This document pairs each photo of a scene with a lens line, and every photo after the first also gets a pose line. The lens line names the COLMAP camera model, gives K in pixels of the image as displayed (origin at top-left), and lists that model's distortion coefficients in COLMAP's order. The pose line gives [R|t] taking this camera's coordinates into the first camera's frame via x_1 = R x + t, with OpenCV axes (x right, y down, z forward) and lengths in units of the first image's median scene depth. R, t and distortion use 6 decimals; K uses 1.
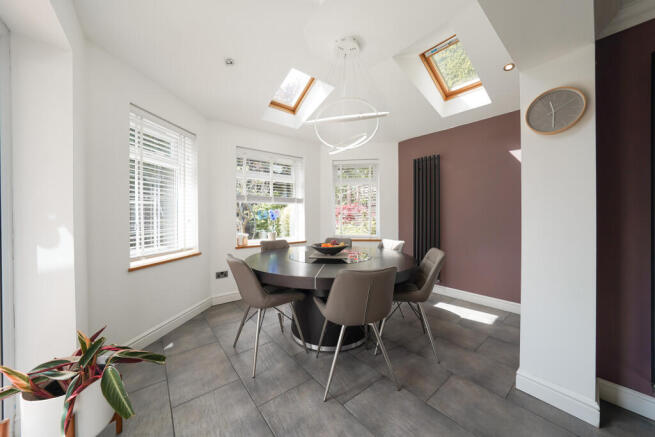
lens RADIAL K [[226.5, 0, 328.6], [0, 226.5, 215.2], [0, 0, 1]] dist [-0.000296, -0.000038]
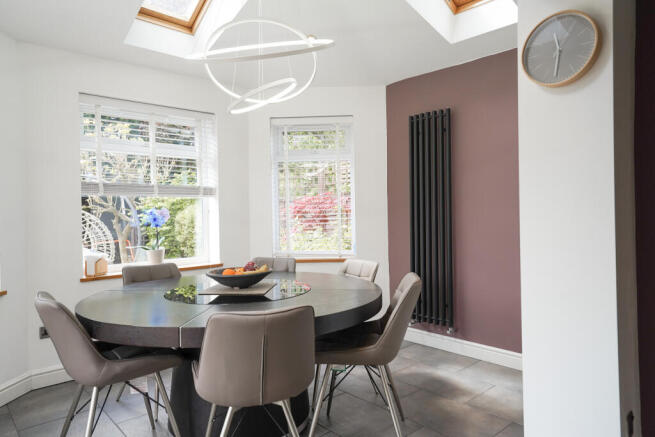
lens RADIAL K [[425.0, 0, 325.7], [0, 425.0, 212.9], [0, 0, 1]] dist [0.055438, -0.000726]
pose [[0.998481, -0.013055, 0.053529, 0.131208], [0.012981, 0.999914, 0.001714, -0.011597], [-0.053547, -0.001016, 0.998565, -0.073342]]
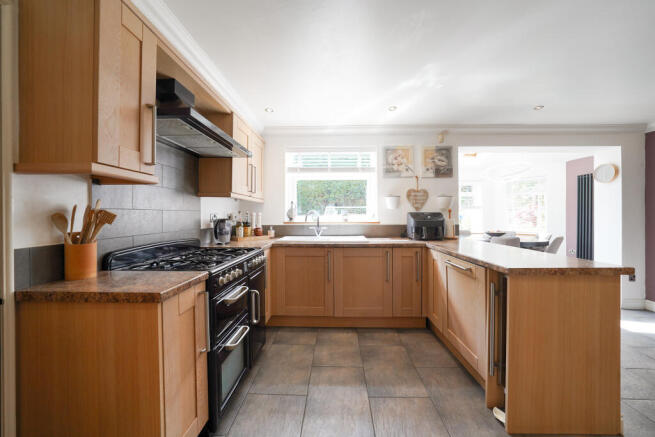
lens RADIAL K [[230.2, 0, 331.1], [0, 230.2, 214.8], [0, 0, 1]] dist [-0.036228, 0.008517]
pose [[0.756556, 0.003640, -0.653918, 0.168244], [-0.005124, 0.999987, -0.000361, -0.010336], [0.653908, 0.003624, 0.756565, -1.128850]]
